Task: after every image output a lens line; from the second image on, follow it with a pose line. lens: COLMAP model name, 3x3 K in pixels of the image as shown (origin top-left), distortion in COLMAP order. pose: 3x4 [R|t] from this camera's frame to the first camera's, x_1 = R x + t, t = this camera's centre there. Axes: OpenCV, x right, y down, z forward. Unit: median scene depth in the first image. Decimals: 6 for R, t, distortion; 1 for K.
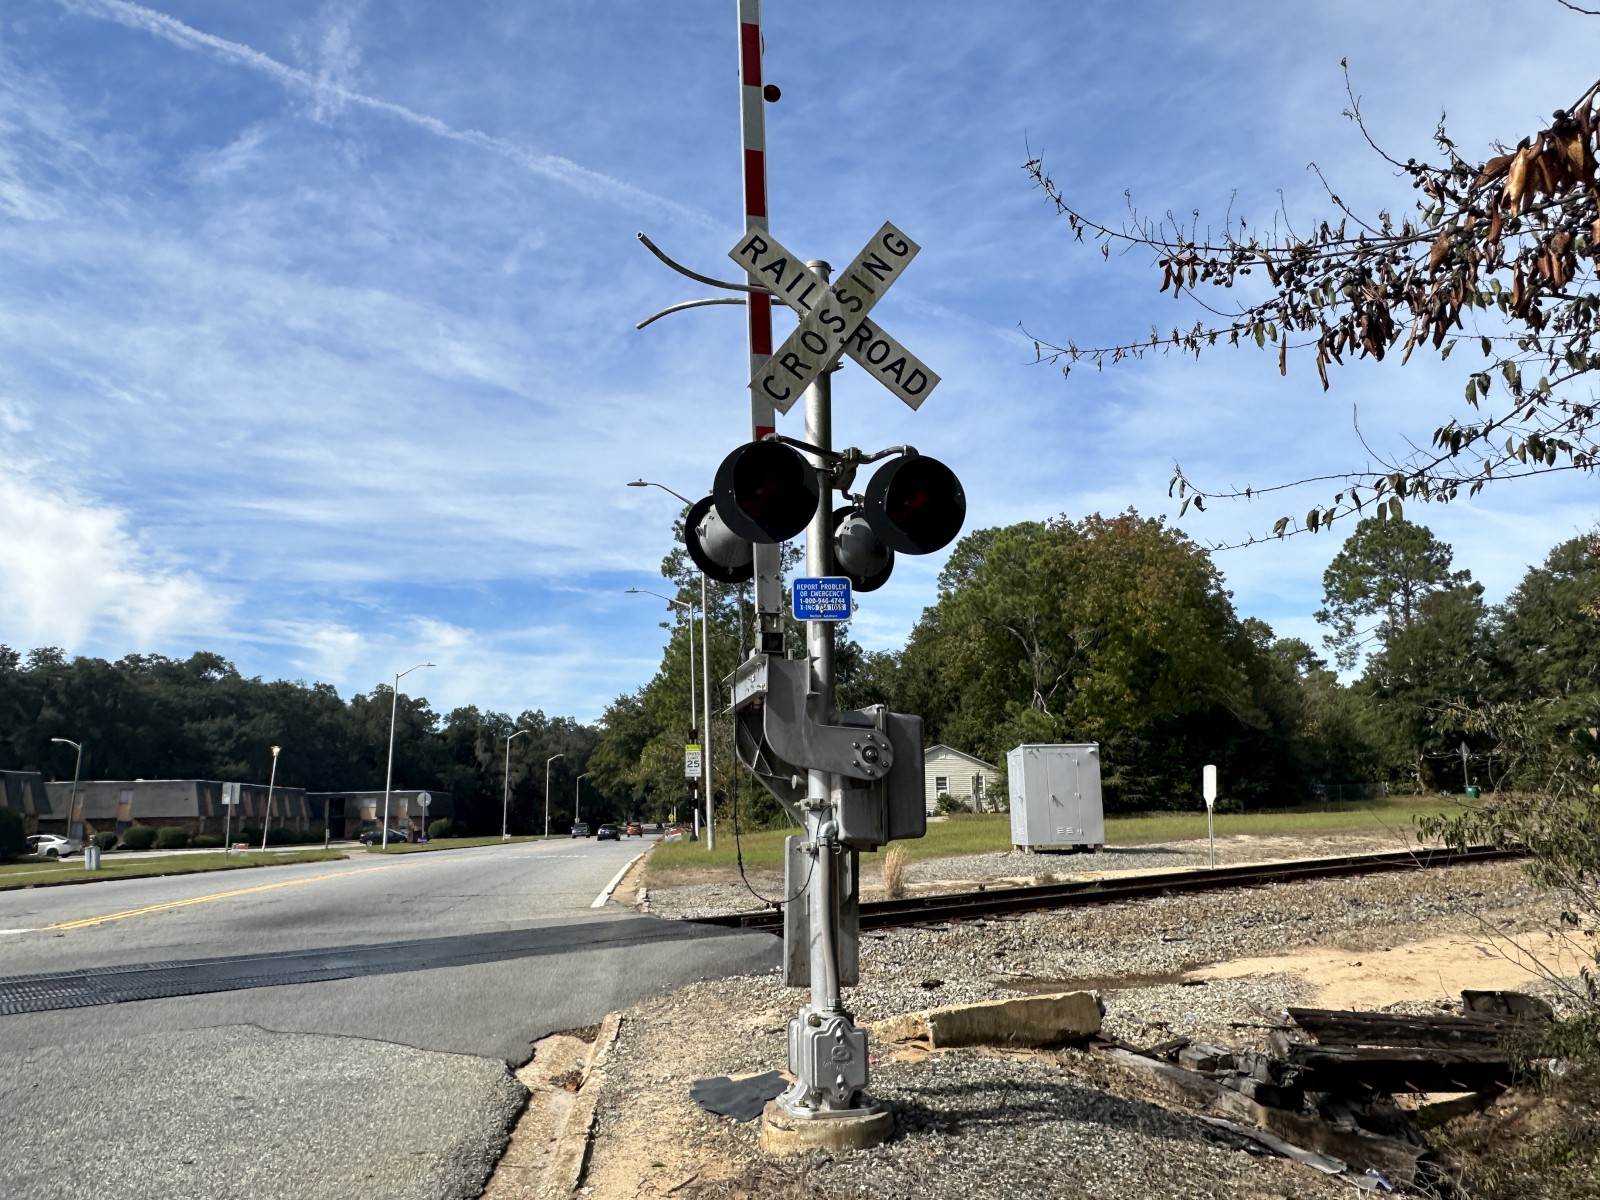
lens RADIAL K [[1152.3, 0, 817.5], [0, 1152.3, 611.5], [0, 0, 1]] dist [-0.002946, -0.000994]
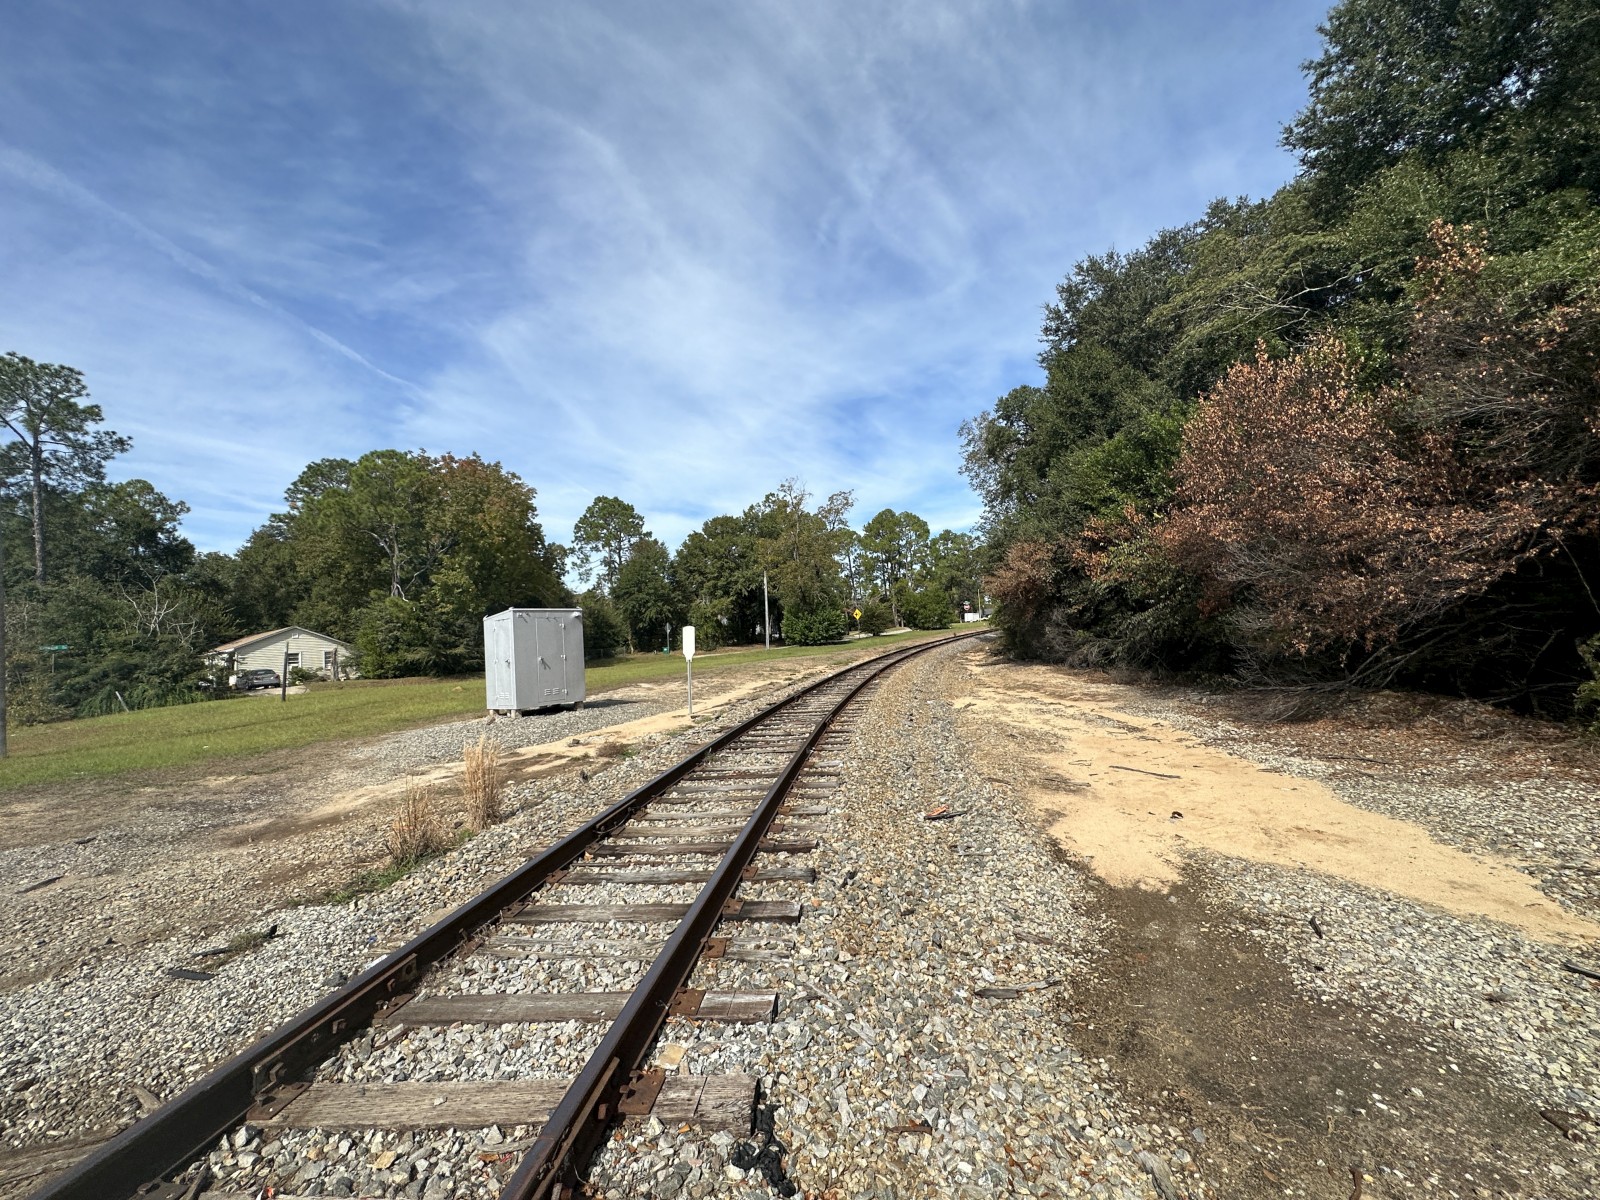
lens RADIAL K [[627.2, 0, 783.3], [0, 627.2, 625.9], [0, 0, 1]] dist [-0.009112, 0.002250]
pose [[0.681418, -0.002741, 0.731889, -0.014632], [-0.074318, 0.994565, 0.072918, 0.018848], [-0.728111, -0.104080, 0.677511, 0.119252]]
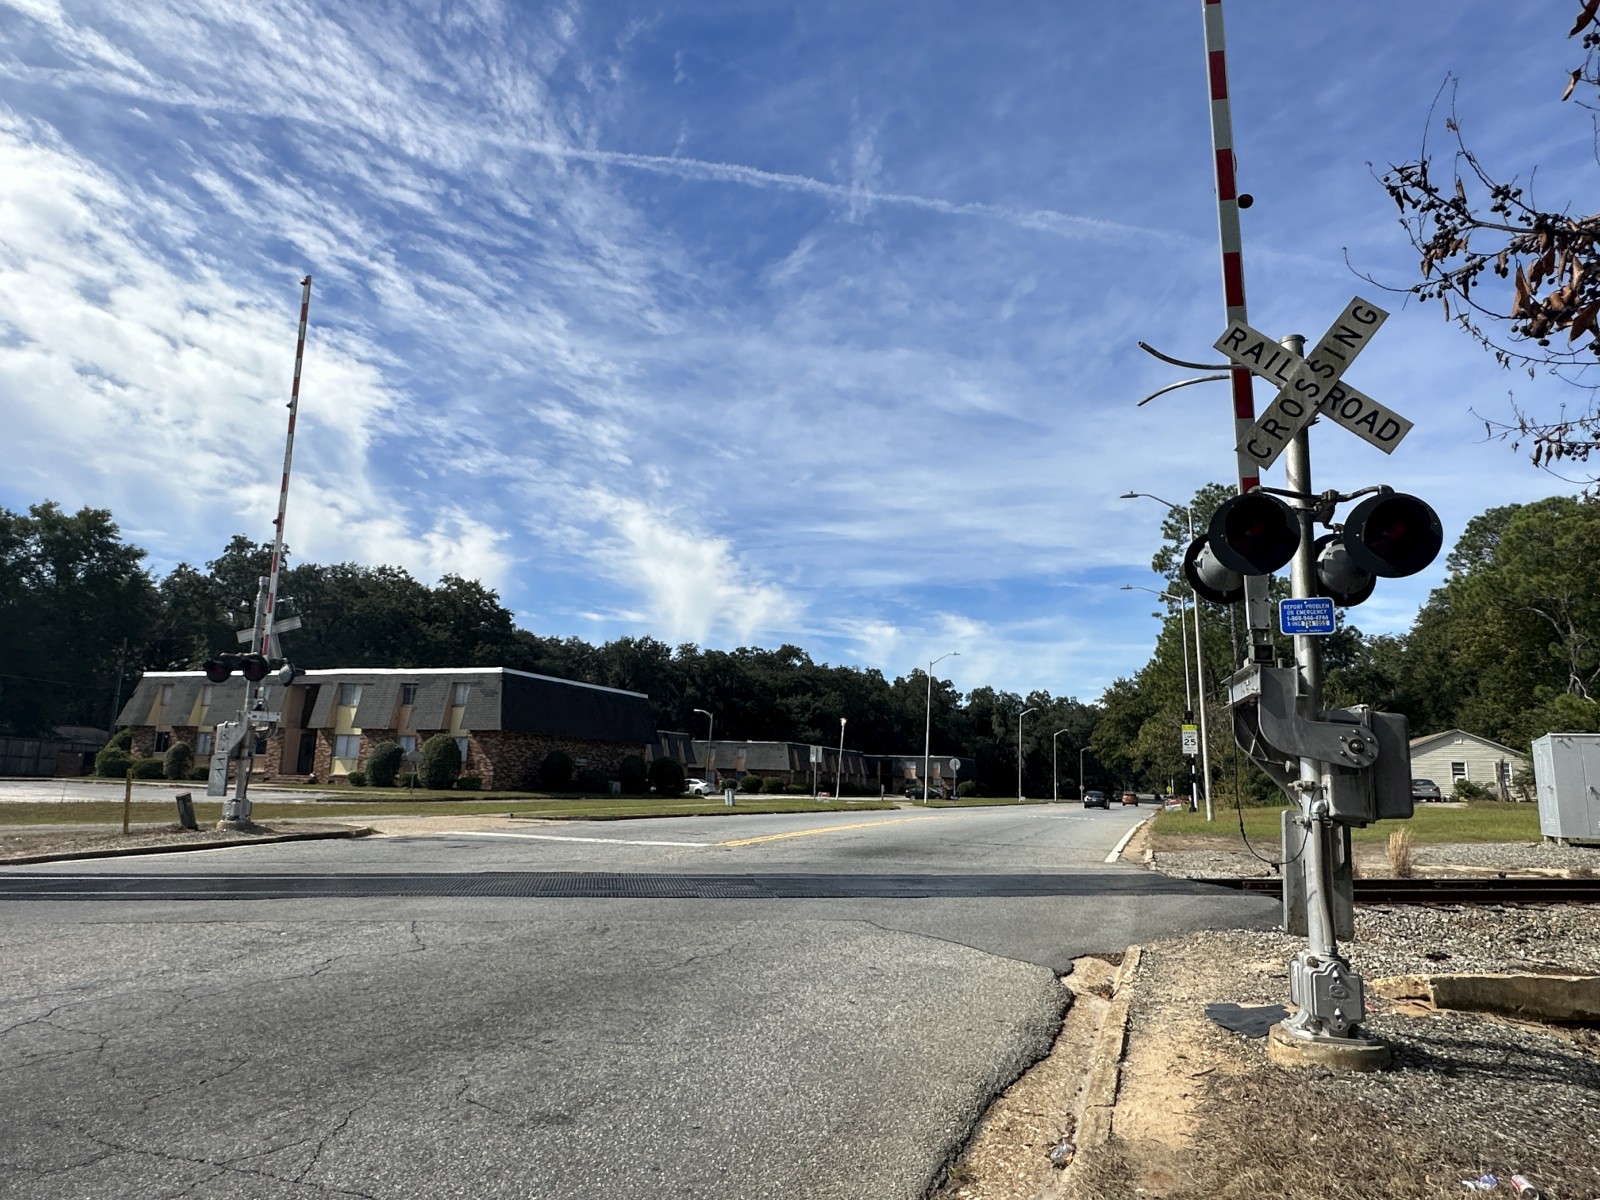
lens RADIAL K [[1002.9, 0, 798.7], [0, 1002.9, 598.1], [0, 0, 1]] dist [-0.011018, 0.005755]
pose [[0.889202, -0.034850, -0.456185, 0.000516], [0.032112, 0.999390, -0.013755, -0.001894], [0.456386, -0.002418, 0.889779, -0.010521]]
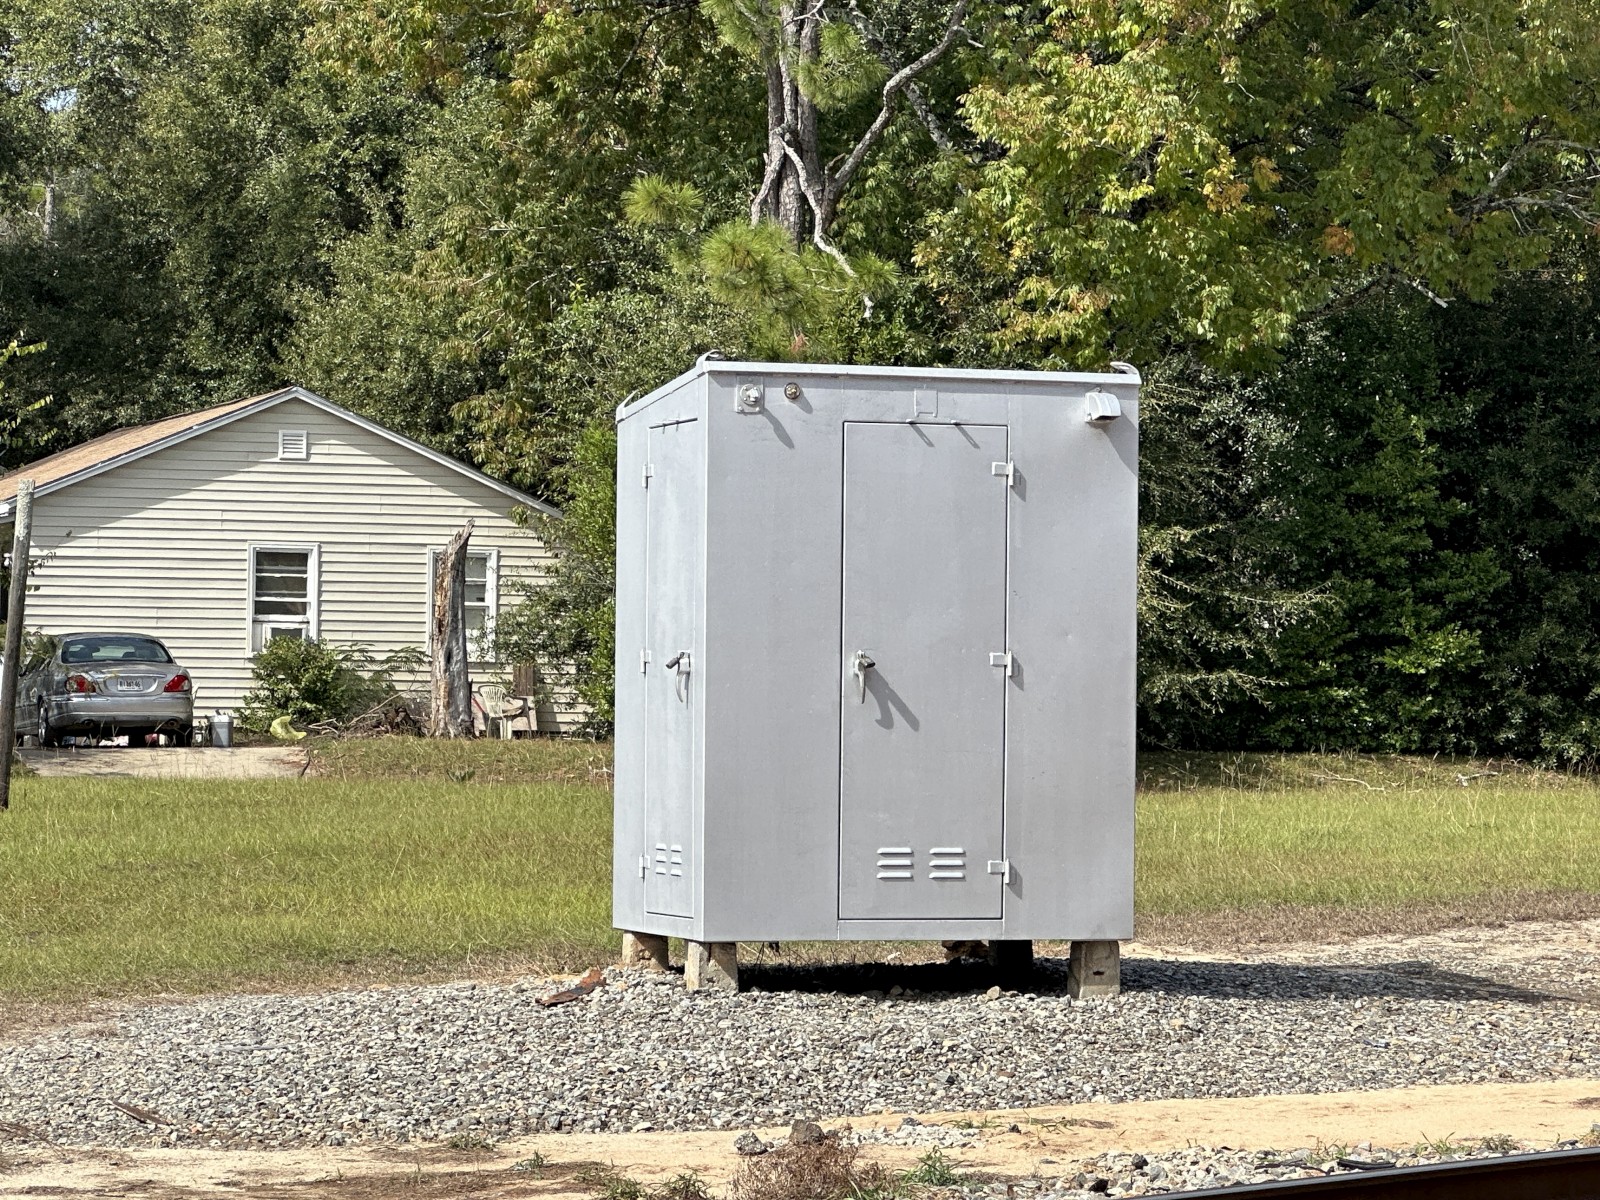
lens RADIAL K [[5327.8, 0, 801.1], [0, 5327.8, 599.0], [0, 0, 1]] dist [-0.386418, 0.000000]
pose [[0.979735, 0.037895, 0.196682, 0.009678], [-0.066855, 0.987497, 0.142761, 0.009558], [-0.188813, -0.153017, 0.970018, 0.058633]]
